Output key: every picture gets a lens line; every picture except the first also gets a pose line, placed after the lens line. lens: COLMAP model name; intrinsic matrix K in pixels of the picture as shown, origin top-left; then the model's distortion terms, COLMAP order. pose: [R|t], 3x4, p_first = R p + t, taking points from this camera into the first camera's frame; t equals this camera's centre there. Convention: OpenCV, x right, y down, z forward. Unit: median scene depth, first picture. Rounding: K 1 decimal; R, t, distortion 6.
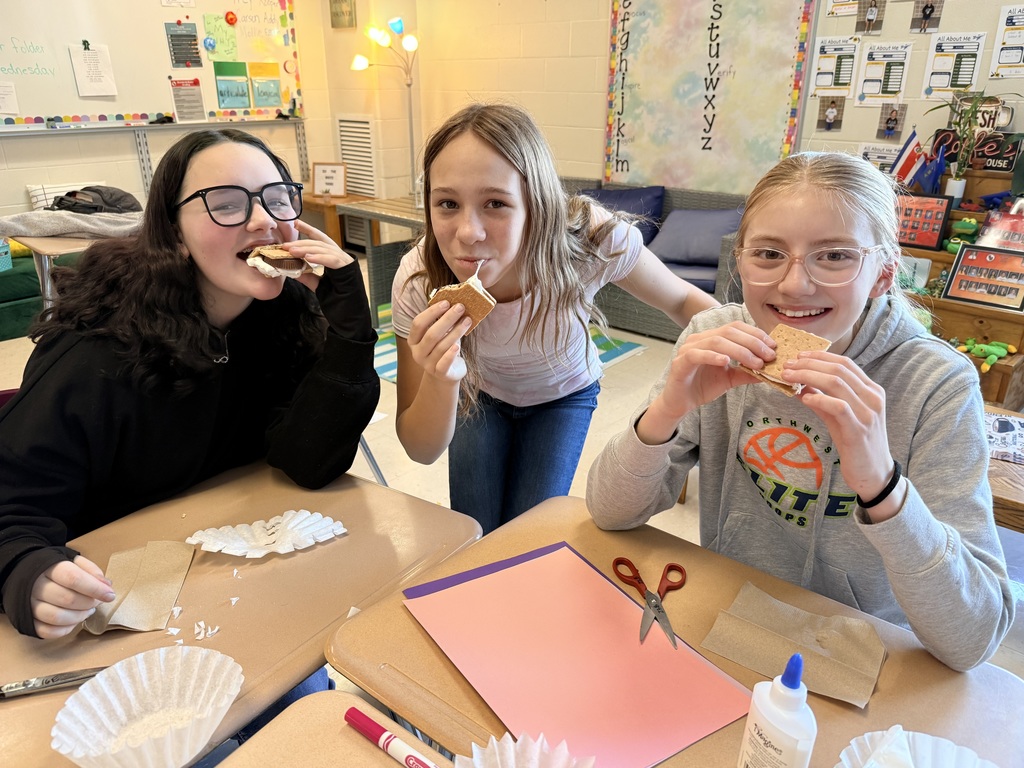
lens RADIAL K [[783.3, 0, 512.0], [0, 783.3, 384.0], [0, 0, 1]] dist [0.092938, -0.098838]
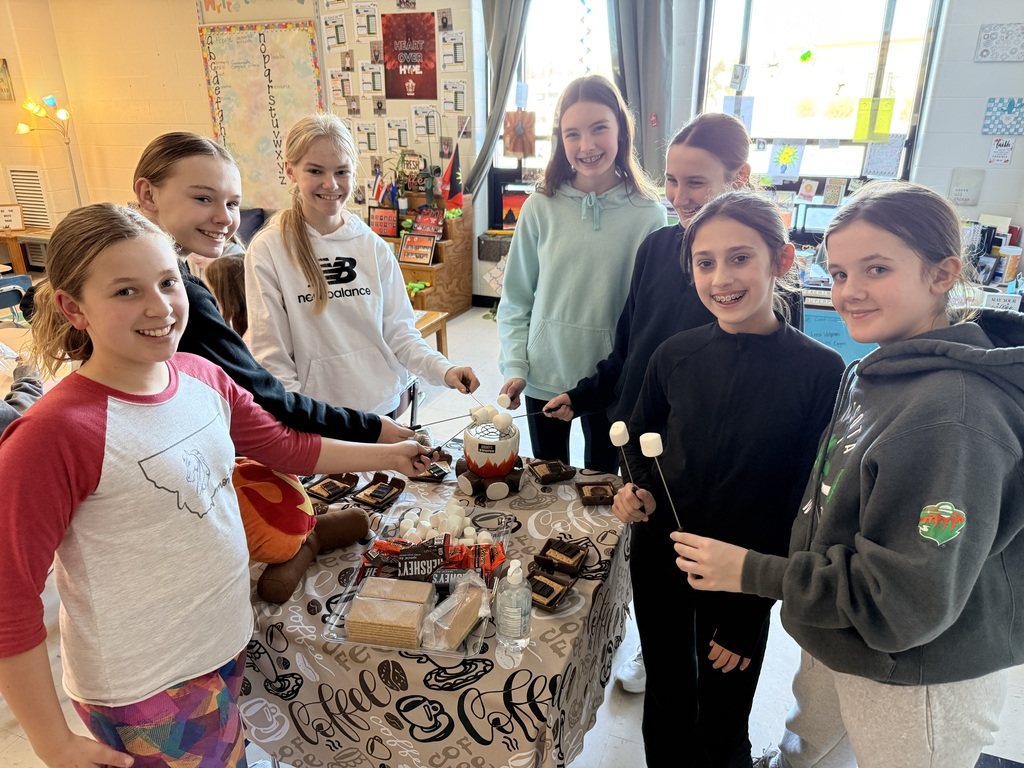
lens RADIAL K [[792.8, 0, 512.0], [0, 792.8, 384.0], [0, 0, 1]] dist [0.032277, 0.002882]
pose [[0.944501, -0.131612, 0.300991, 0.147948], [0.136690, 0.990605, 0.004227, 0.151698], [-0.298720, 0.037150, 0.953618, -0.627726]]
